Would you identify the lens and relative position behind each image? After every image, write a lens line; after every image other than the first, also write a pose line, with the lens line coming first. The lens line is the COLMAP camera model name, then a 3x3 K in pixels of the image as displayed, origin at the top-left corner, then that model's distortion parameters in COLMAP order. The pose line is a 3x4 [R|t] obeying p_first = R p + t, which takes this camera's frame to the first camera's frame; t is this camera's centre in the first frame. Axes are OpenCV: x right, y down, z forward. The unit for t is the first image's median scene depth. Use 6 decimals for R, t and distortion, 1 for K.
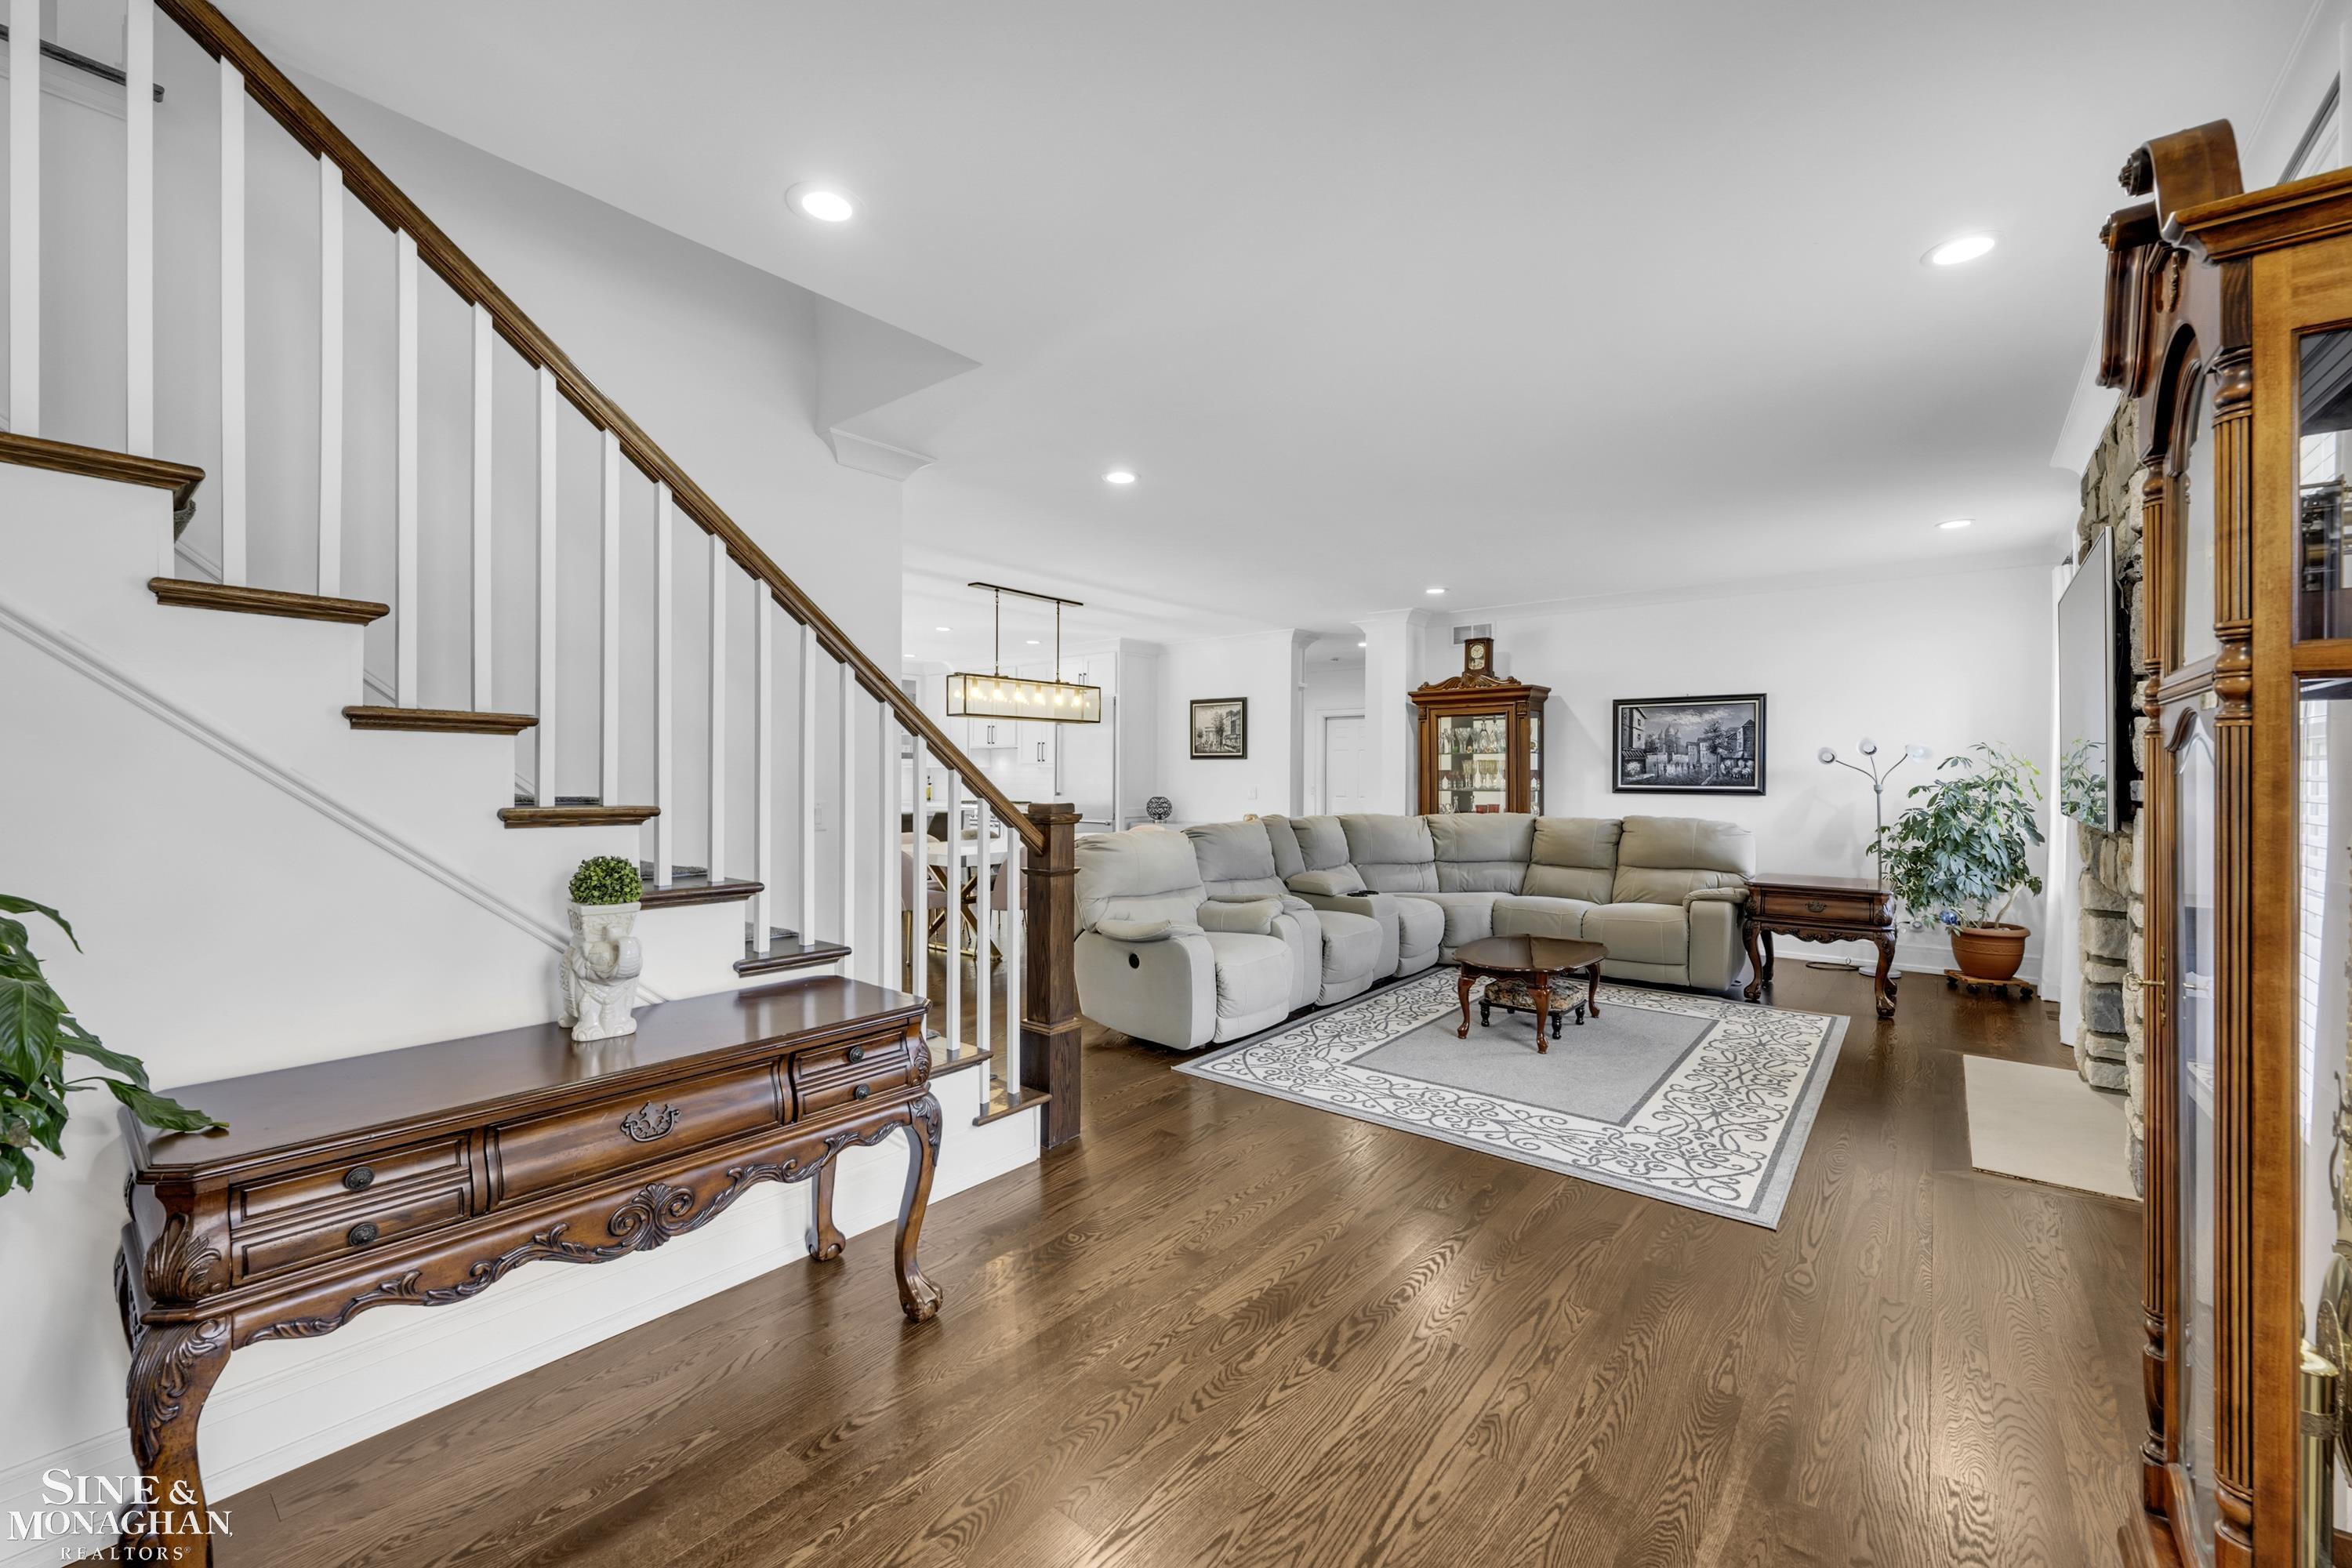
lens RADIAL K [[932.1, 0, 1179.3], [0, 932.1, 783.2], [0, 0, 1]] dist [-0.000243, 0.000357]
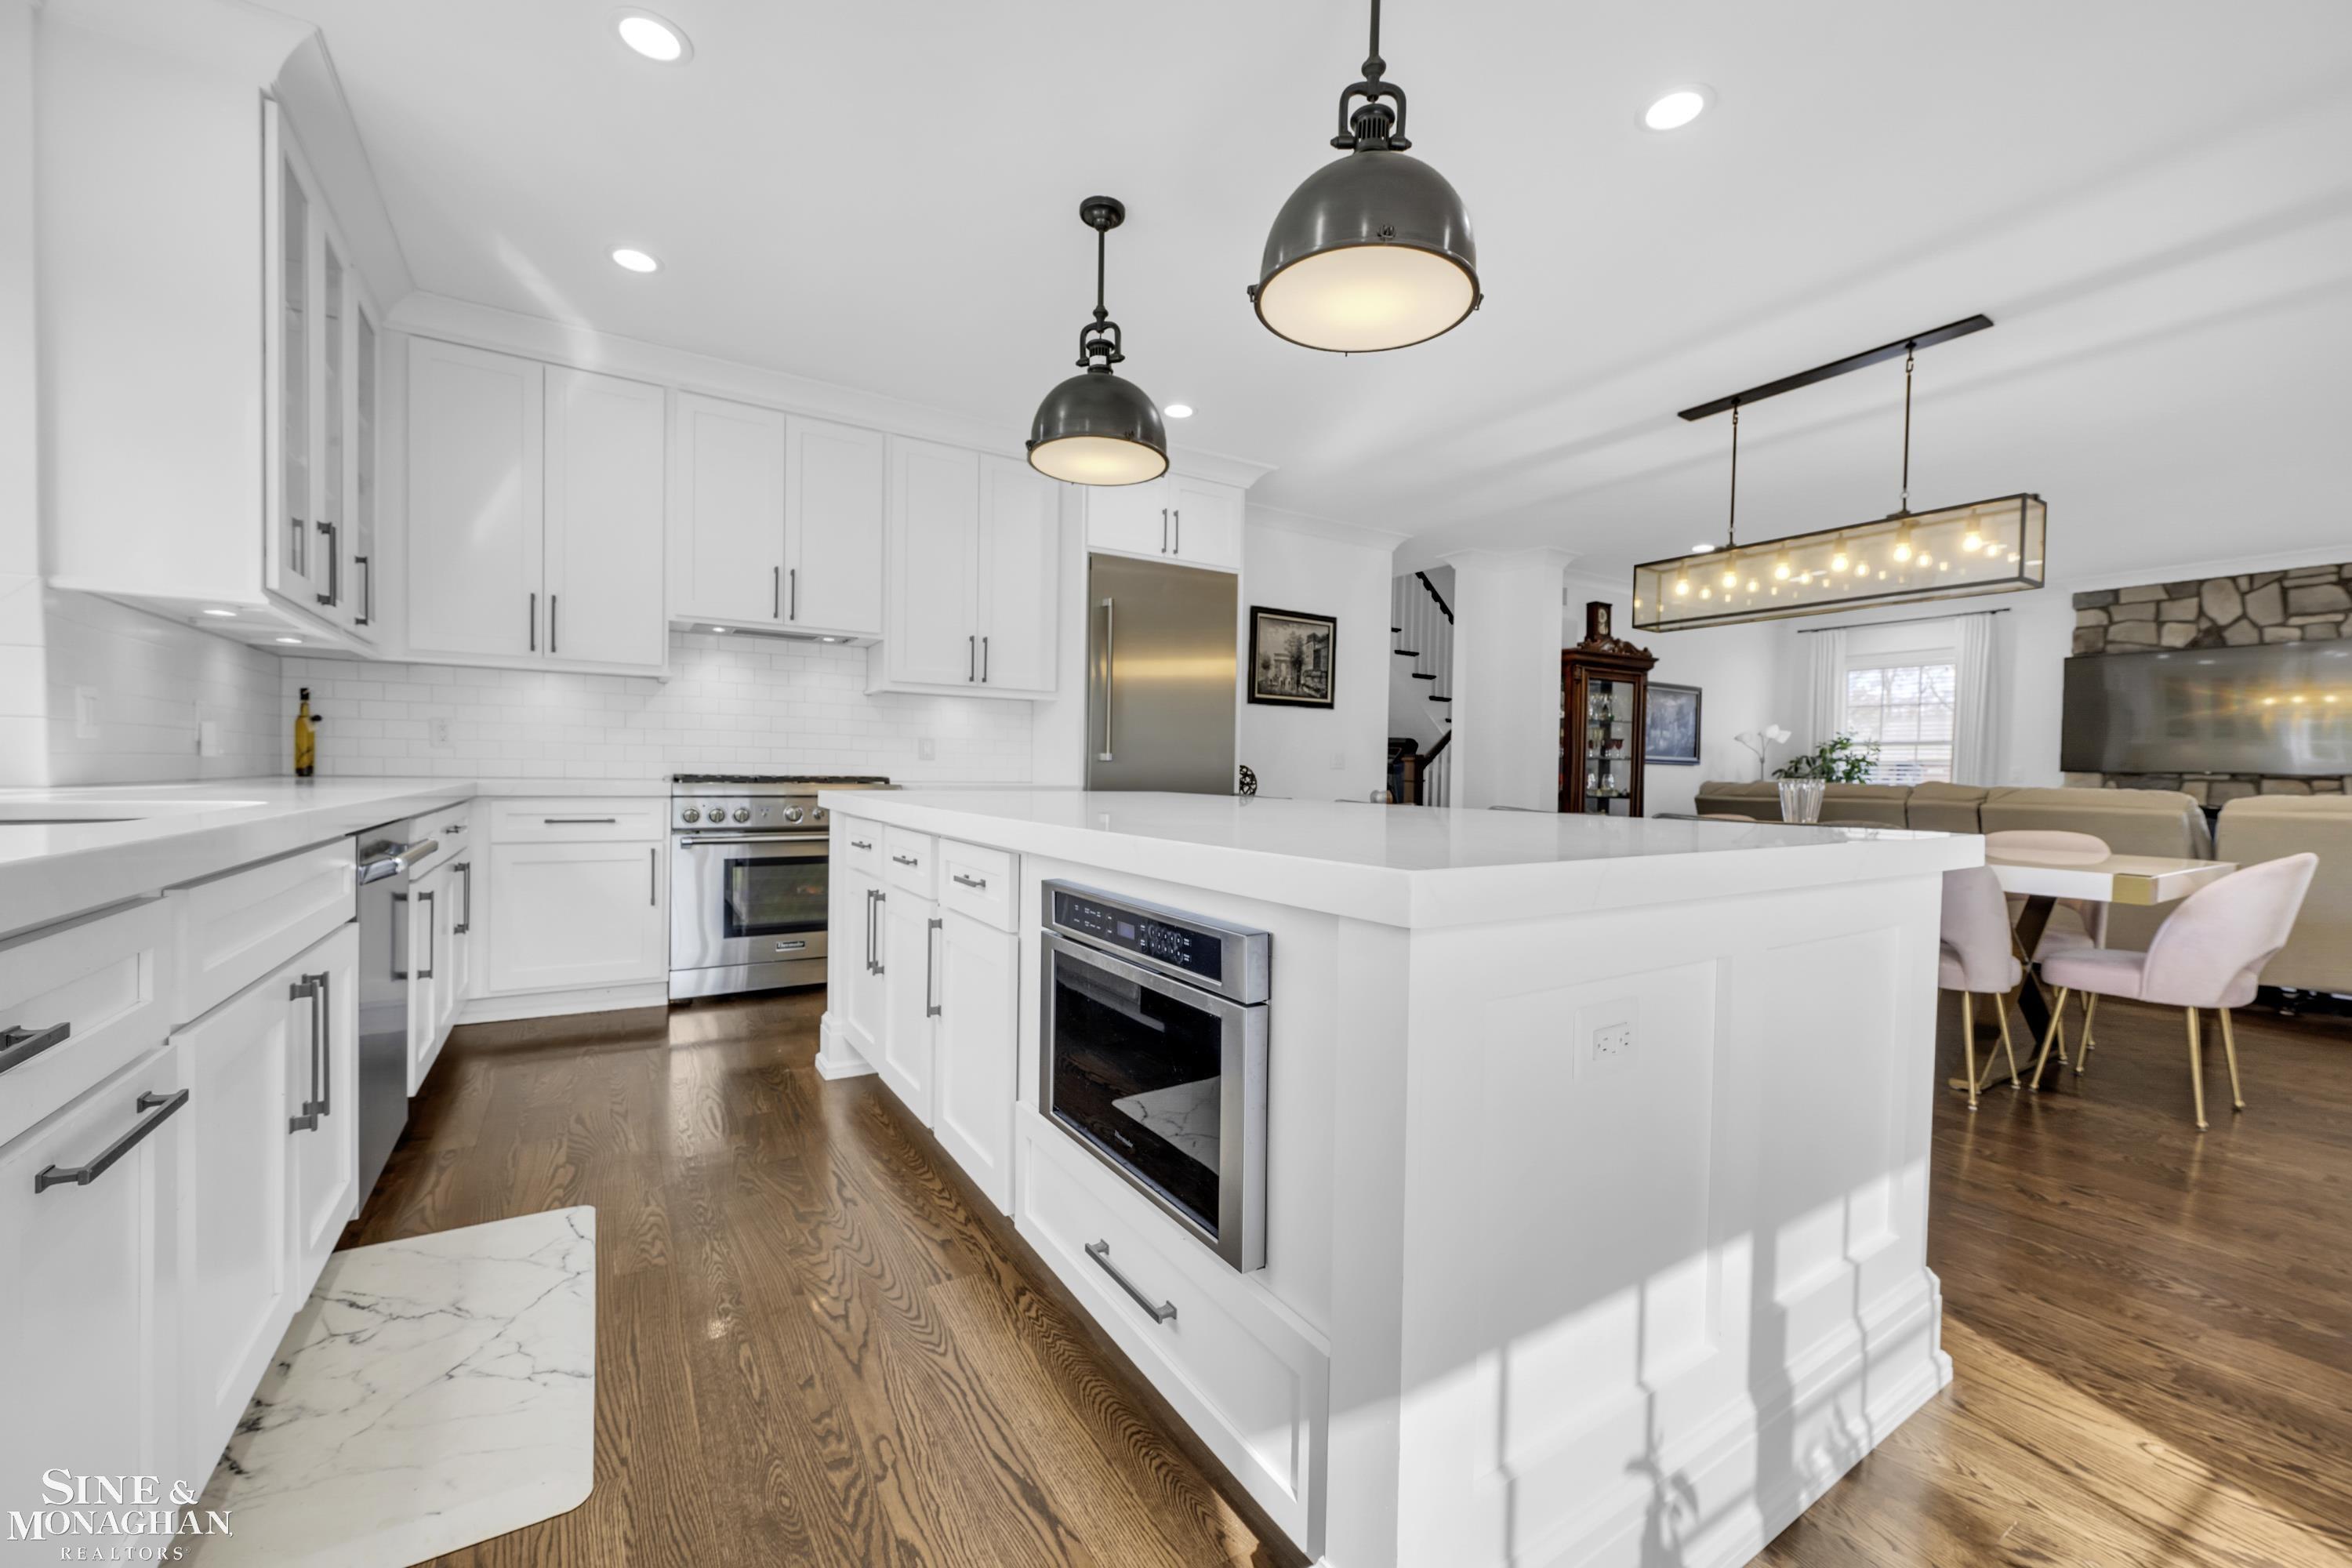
lens RADIAL K [[932.1, 0, 1181.0], [0, 932.1, 783.8], [0, 0, 1]] dist [-0.000243, 0.000357]
pose [[0.318671, -0.011705, 0.947793, -1.037934], [-0.009151, 0.999839, 0.015424, 0.032684], [-0.947821, -0.013589, 0.318513, 1.511596]]
